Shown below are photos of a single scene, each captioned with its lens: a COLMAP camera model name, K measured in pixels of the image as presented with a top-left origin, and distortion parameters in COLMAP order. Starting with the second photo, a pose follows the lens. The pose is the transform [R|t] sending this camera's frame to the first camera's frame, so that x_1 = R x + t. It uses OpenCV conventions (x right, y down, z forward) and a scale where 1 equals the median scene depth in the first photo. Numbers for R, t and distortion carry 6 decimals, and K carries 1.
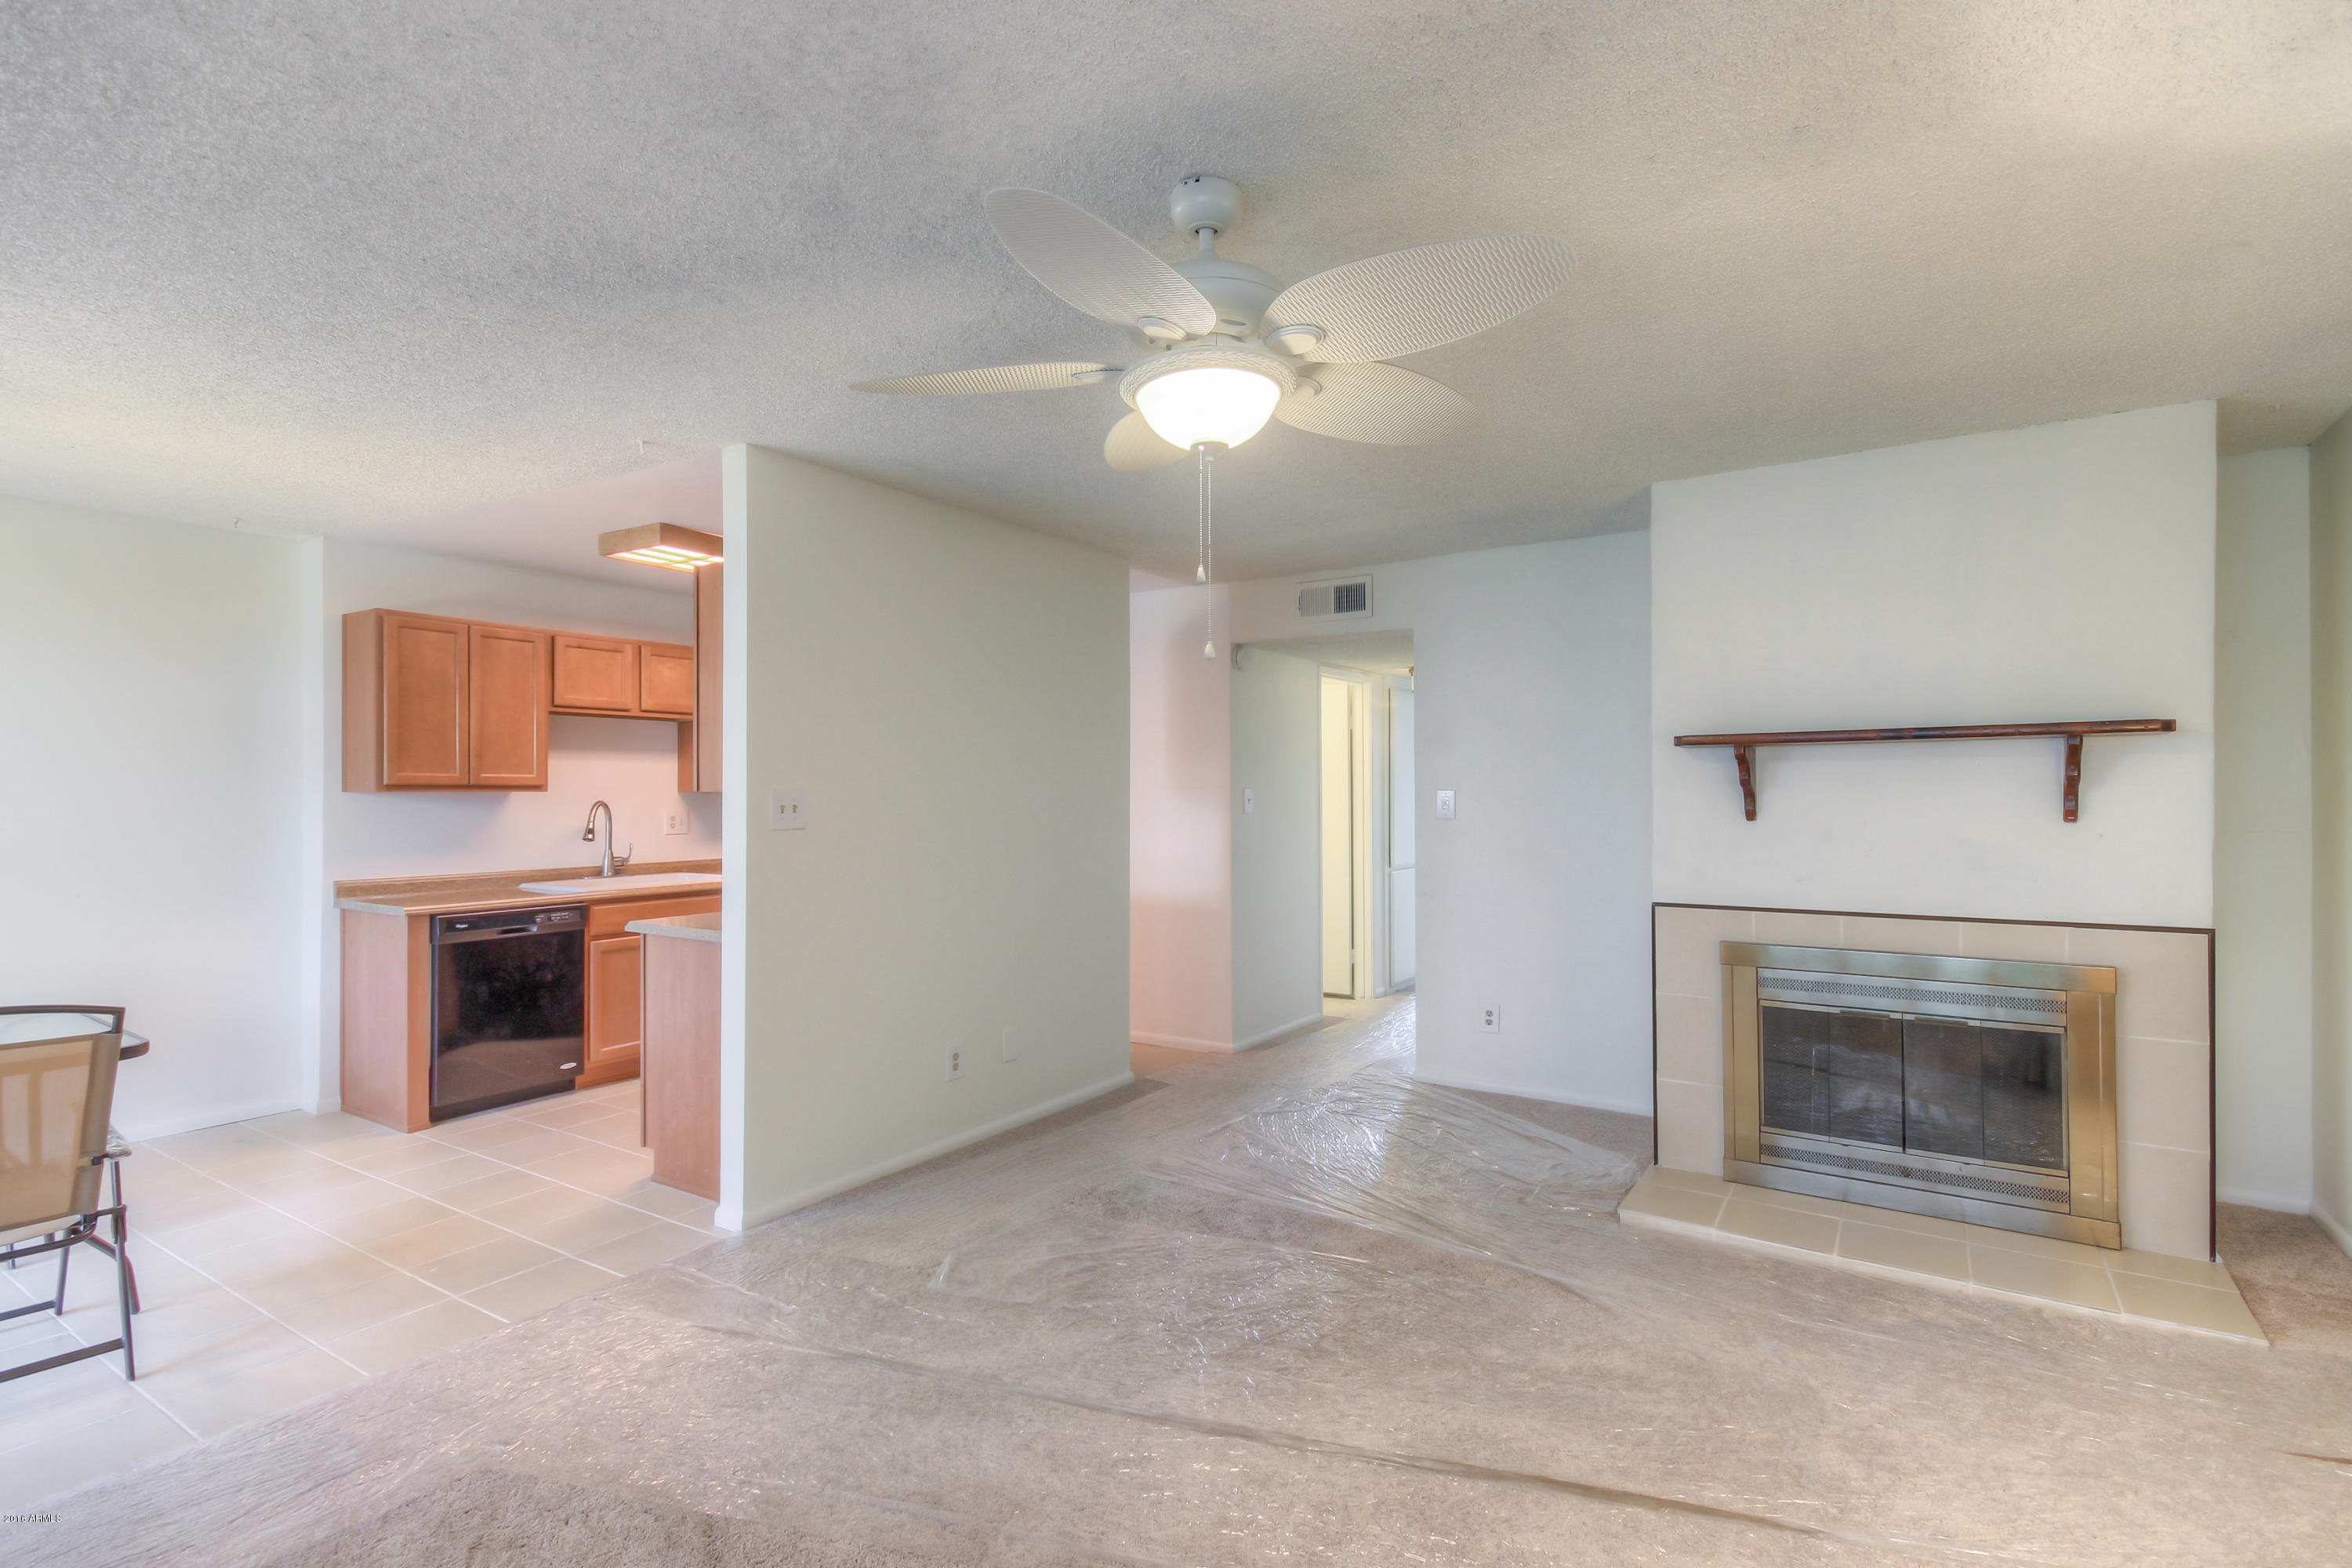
lens RADIAL K [[1088.5, 0, 1154.6], [0, 1088.5, 789.5], [0, 0, 1]] dist [0.003254, 0.003147]
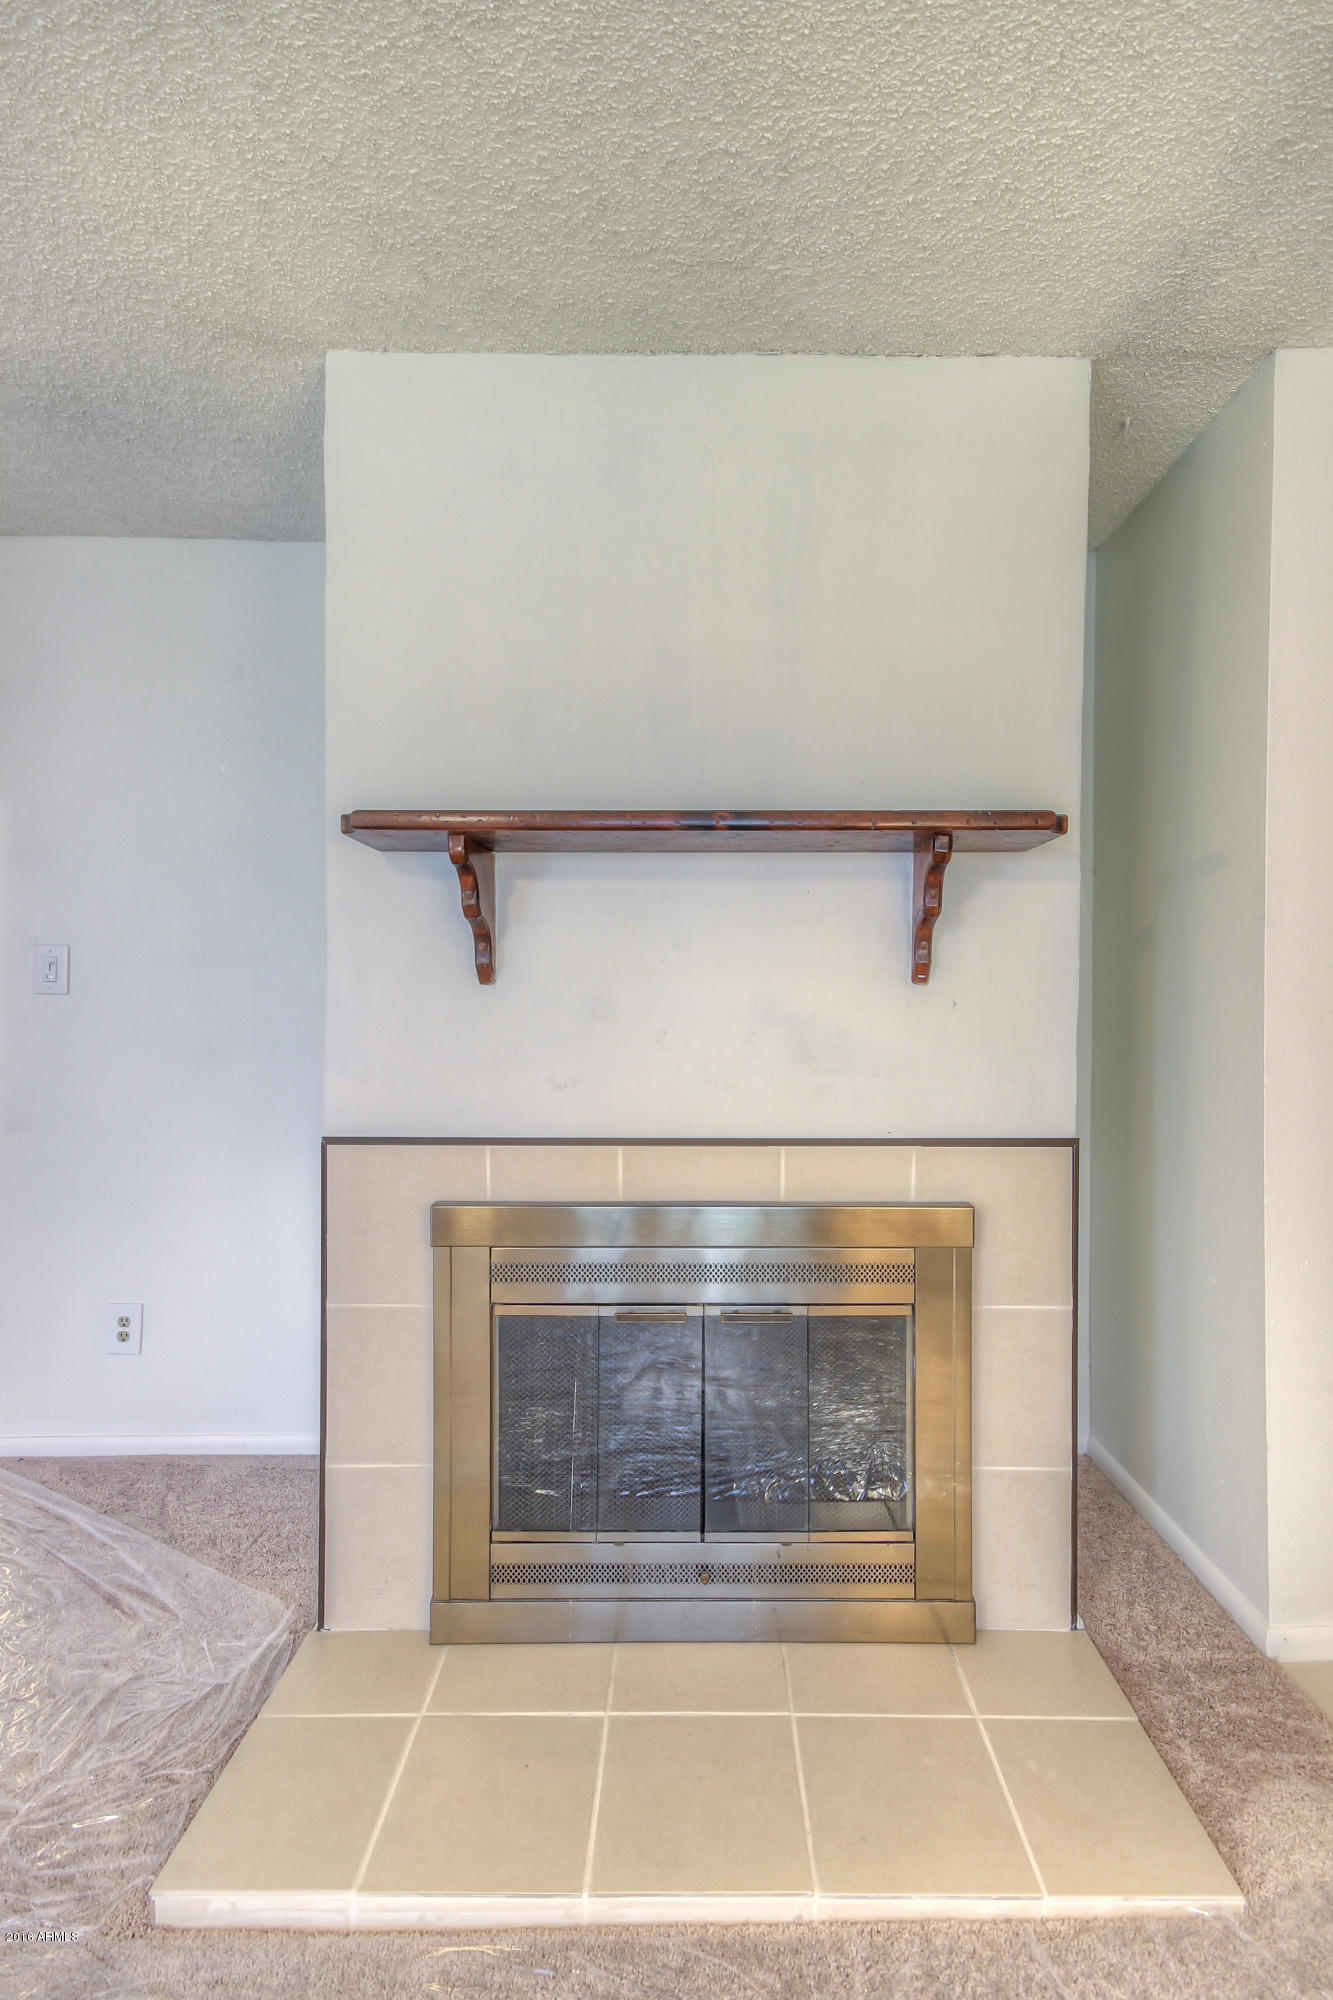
lens RADIAL K [[925.6, 0, 691.0], [0, 925.6, 1042.3], [0, 0, 1]] dist [0.003254, 0.003147]
pose [[0.818584, -0.014122, 0.574214, 0.387538], [-0.011428, 0.999099, 0.040863, 0.041298], [-0.574274, -0.040011, 0.817685, 0.591012]]
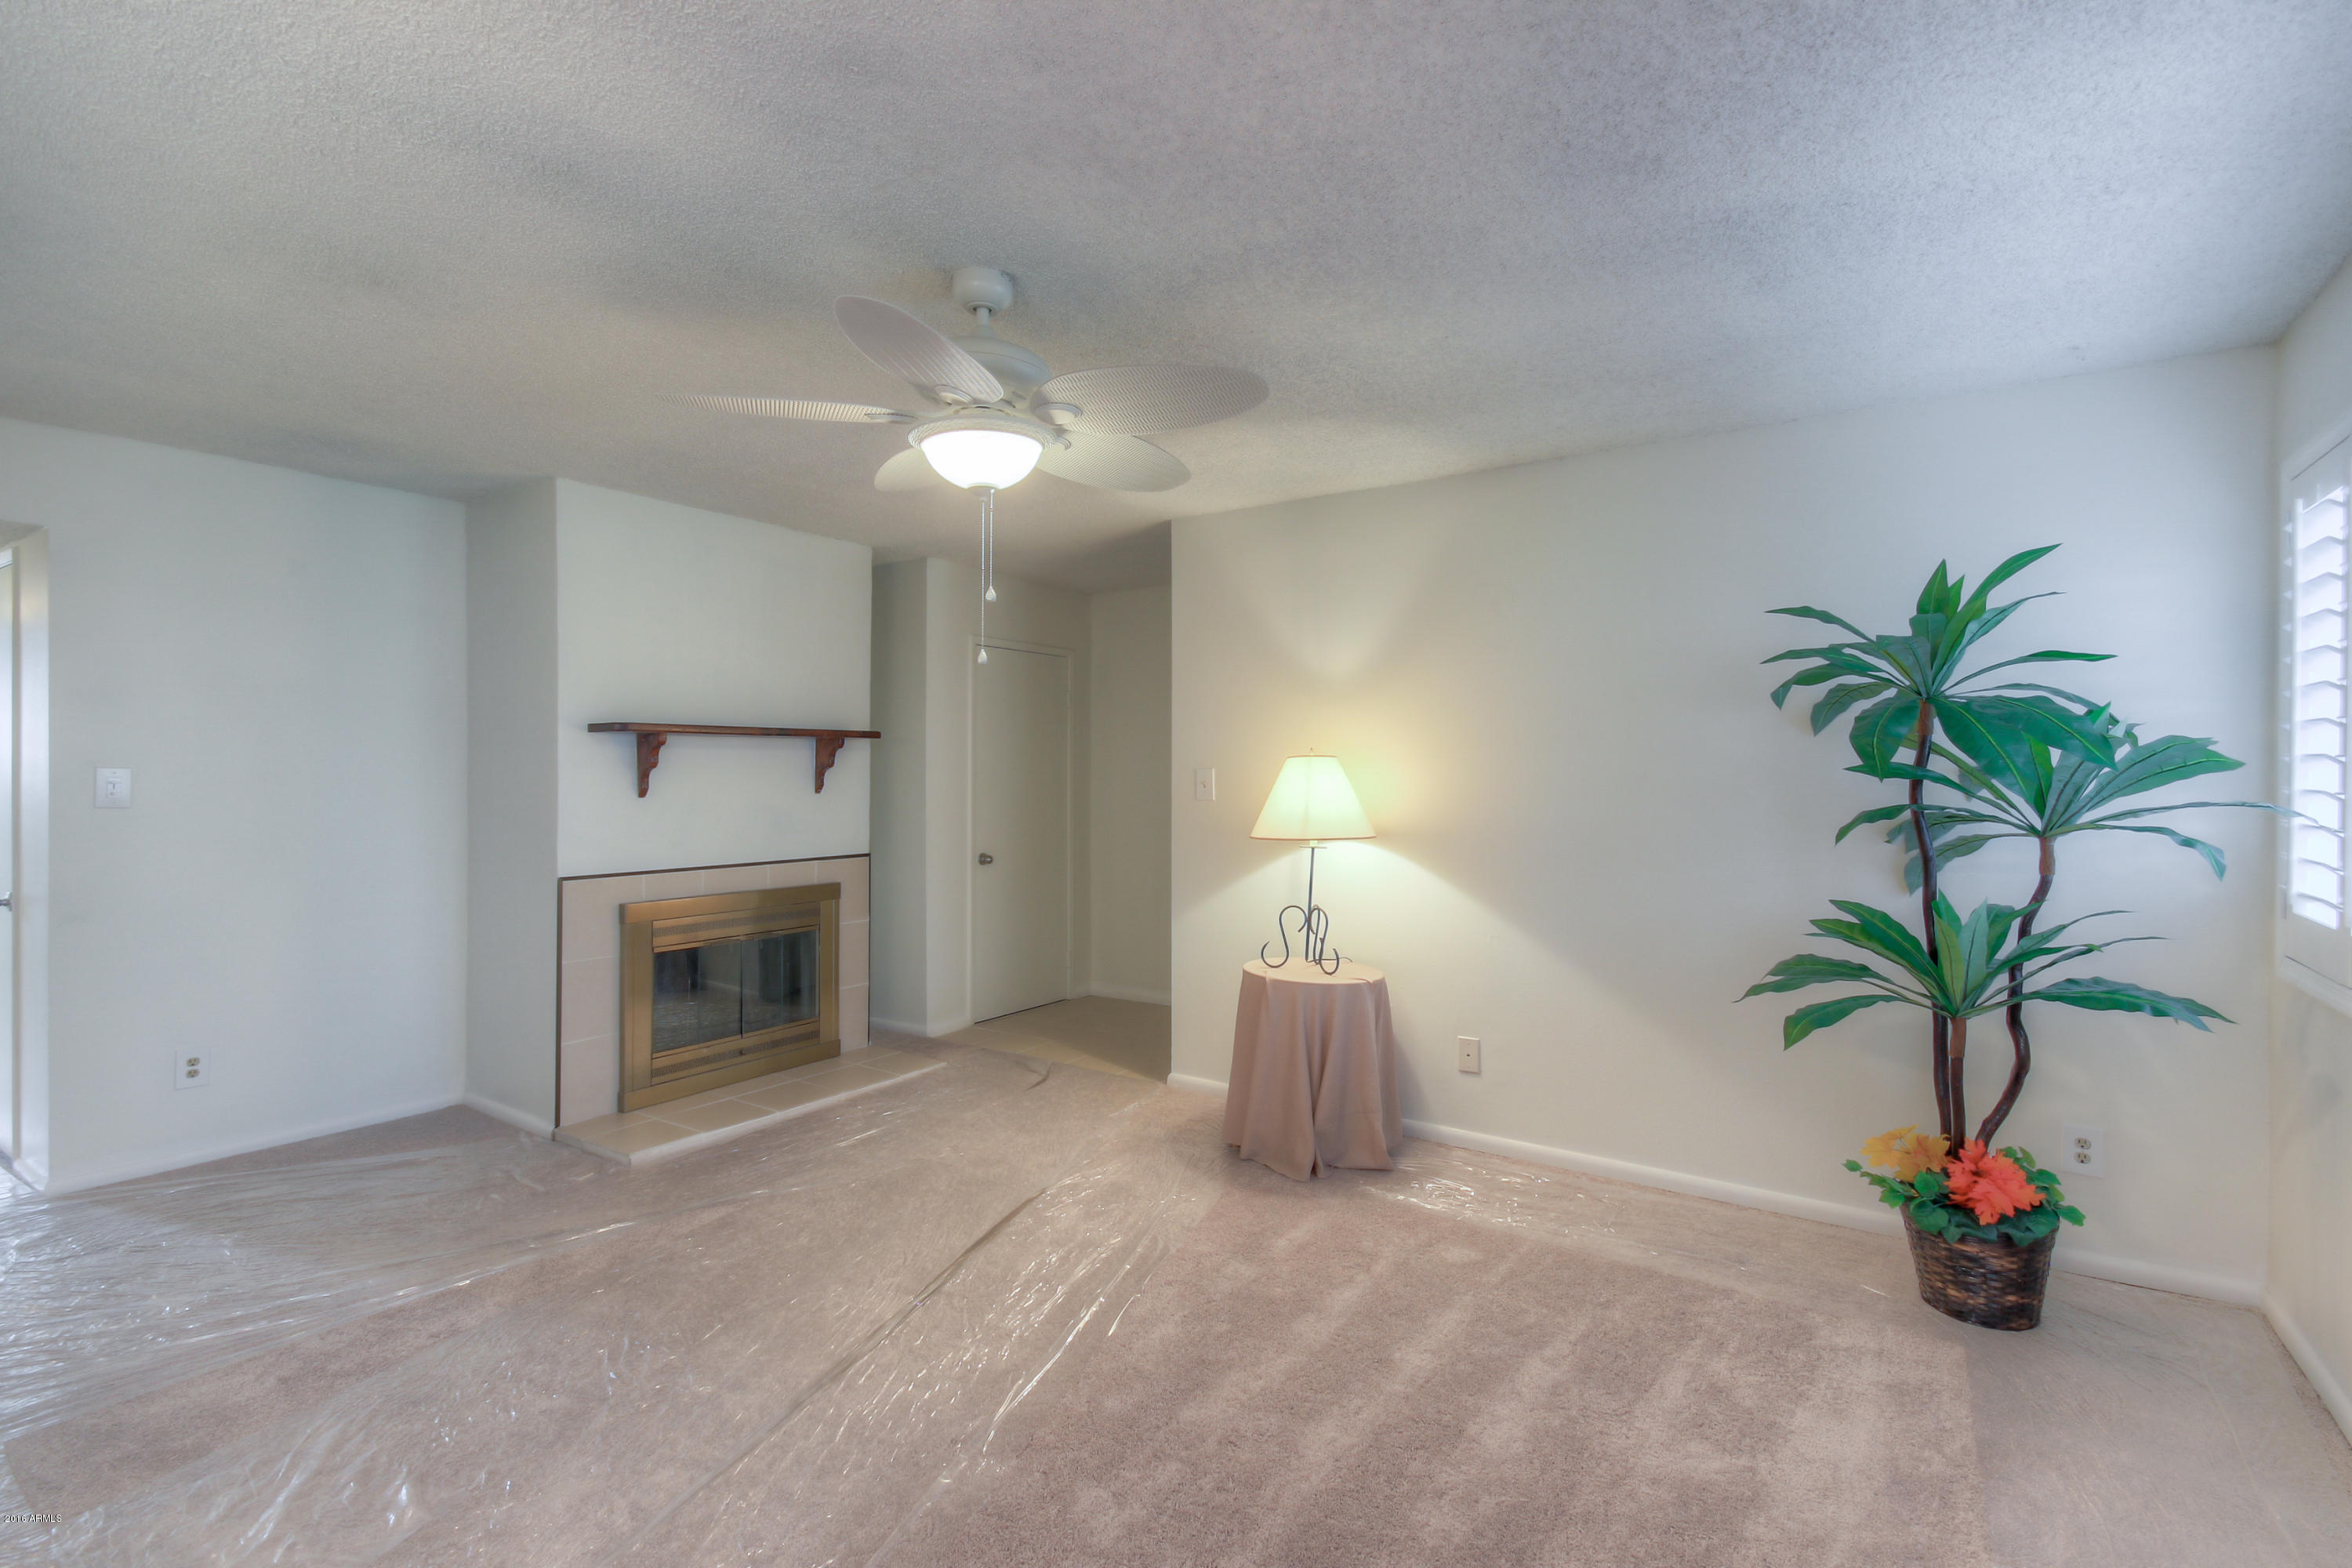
lens RADIAL K [[1088.5, 0, 1194.2], [0, 1088.5, 785.1], [0, 0, 1]] dist [0.003254, 0.003147]
pose [[-0.023167, -0.005050, 0.999719, -0.674714], [-0.007107, 0.999963, 0.004887, 0.004533], [-0.999706, -0.006992, -0.023202, 0.455418]]
